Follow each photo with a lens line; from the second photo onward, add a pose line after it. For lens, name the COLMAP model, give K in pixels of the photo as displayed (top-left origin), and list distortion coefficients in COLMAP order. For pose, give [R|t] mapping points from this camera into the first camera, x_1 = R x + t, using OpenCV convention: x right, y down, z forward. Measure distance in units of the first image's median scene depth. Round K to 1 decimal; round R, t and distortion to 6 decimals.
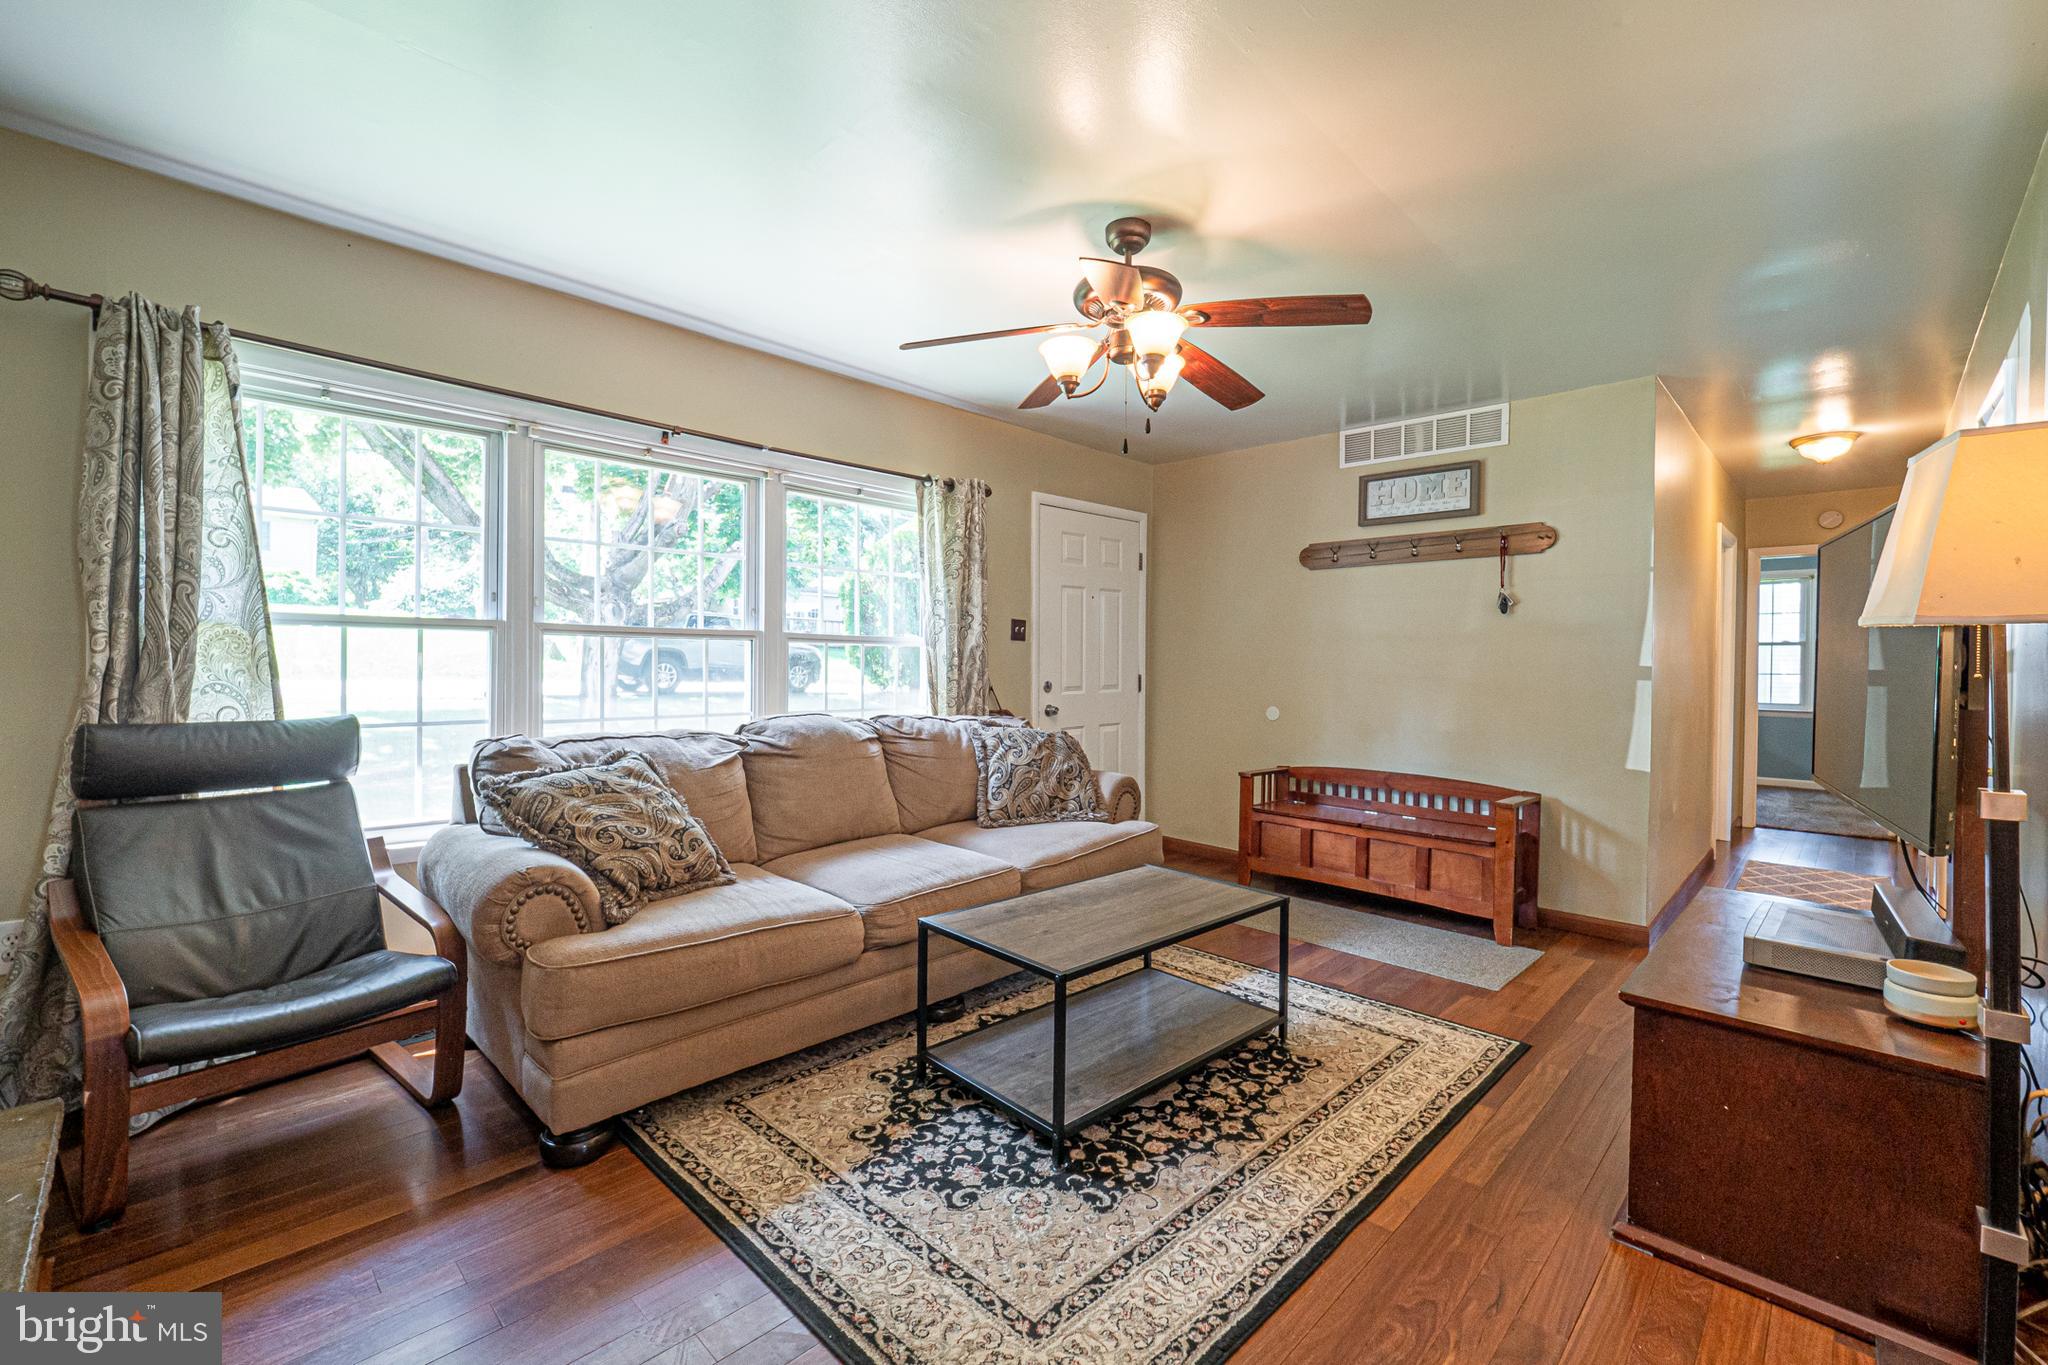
lens RADIAL K [[858.4, 0, 1021.7], [0, 858.4, 666.8], [0, 0, 1]] dist [0.010727, -0.012848]
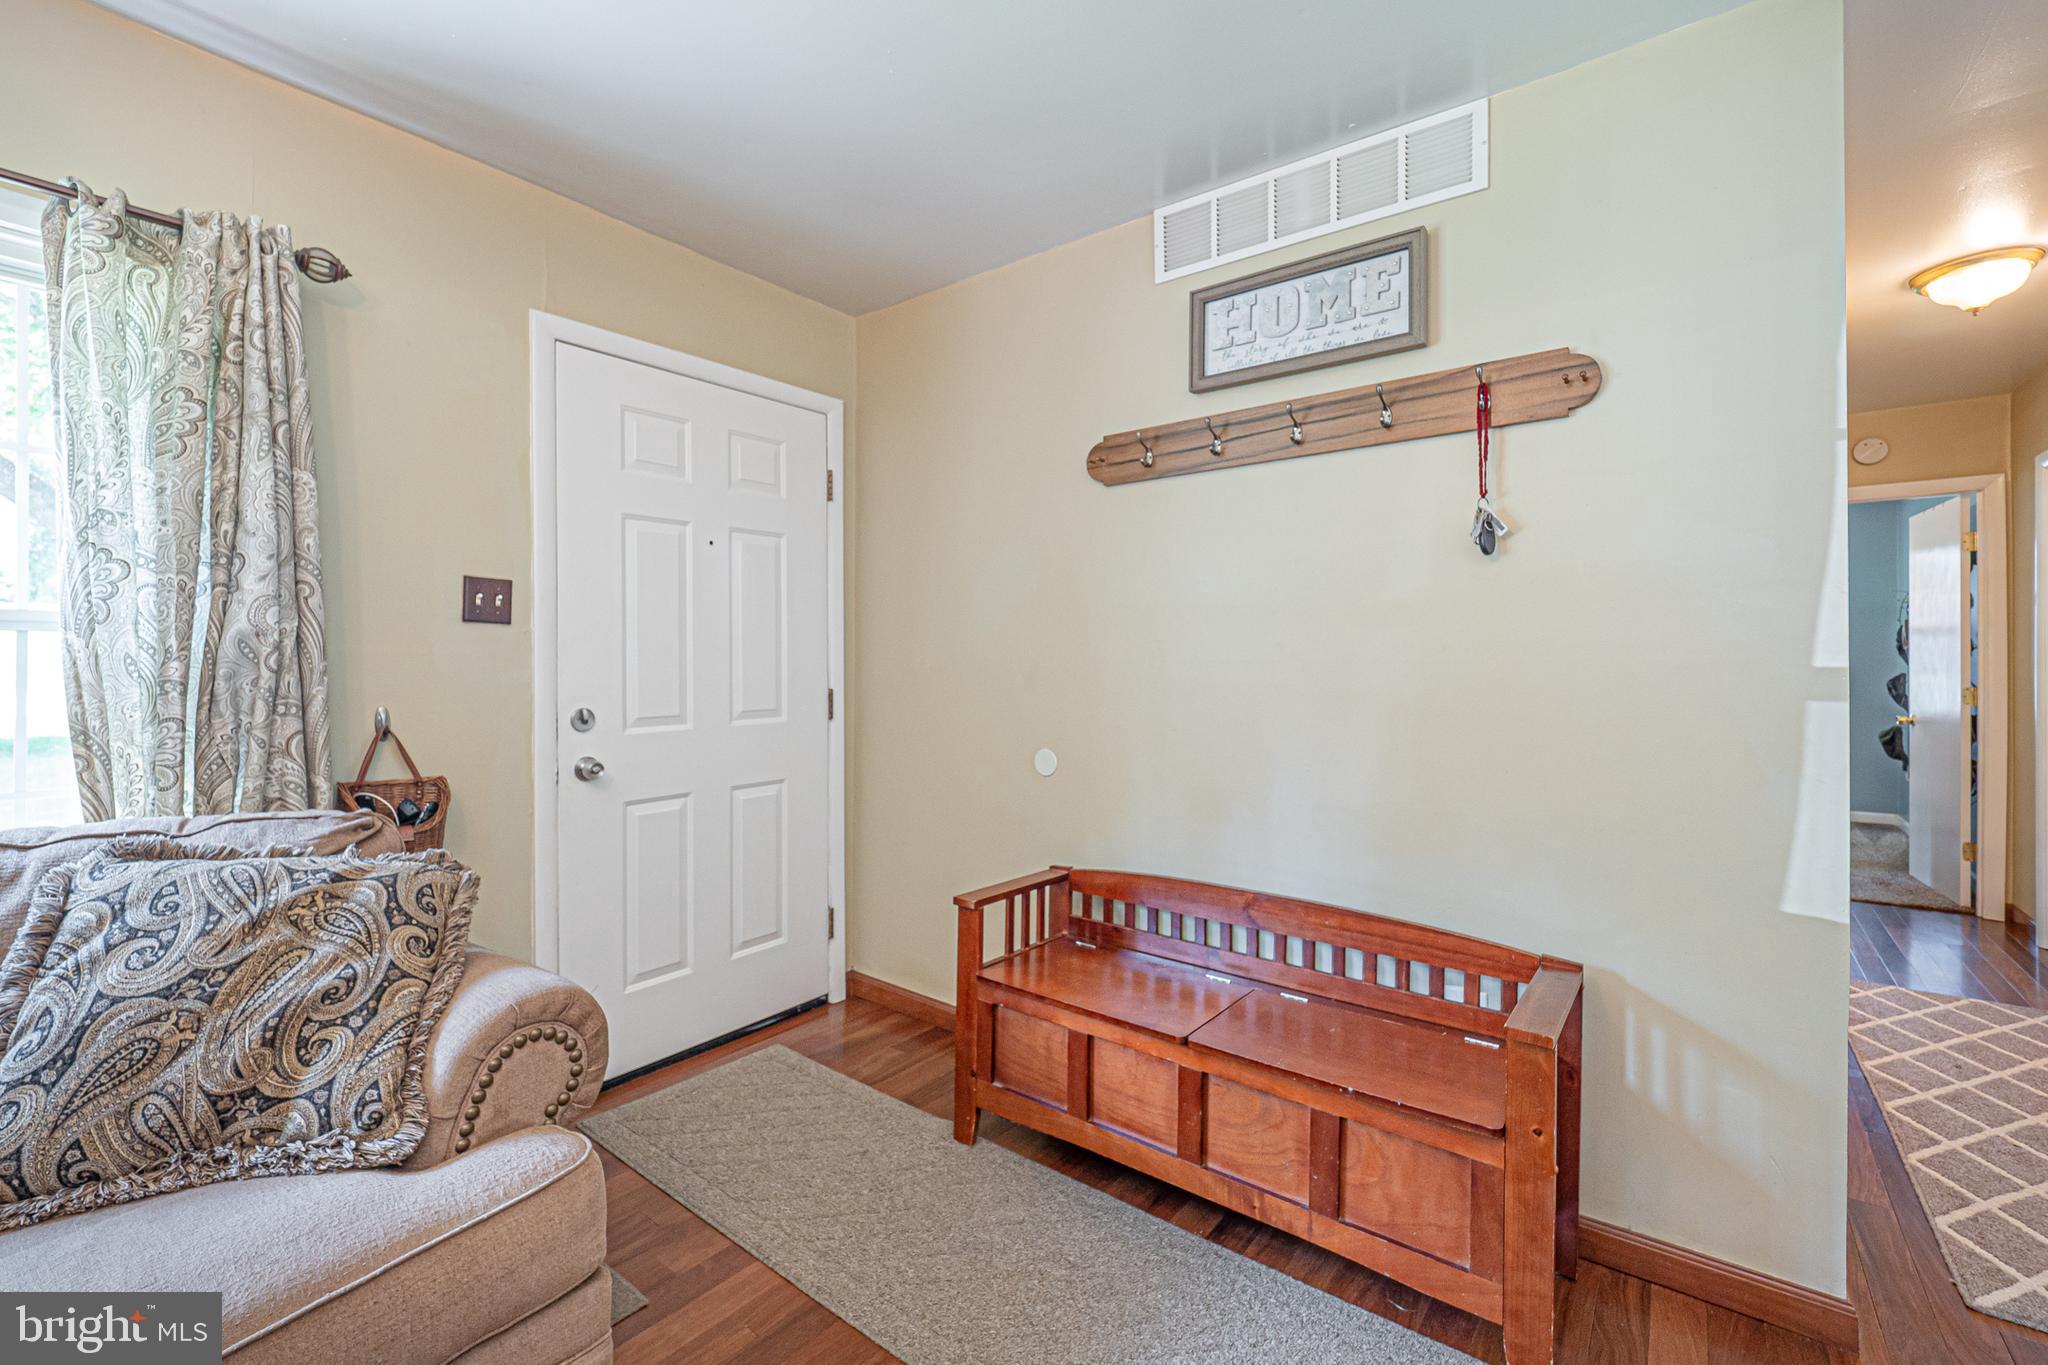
lens RADIAL K [[878.6, 0, 1026.4], [0, 878.6, 654.6], [0, 0, 1]] dist [0.002657, 0.000040]
pose [[0.992125, -0.008056, 0.124990, 0.260262], [0.010006, 0.999838, -0.014985, -0.004184], [-0.124849, 0.016118, 0.992045, 0.568449]]
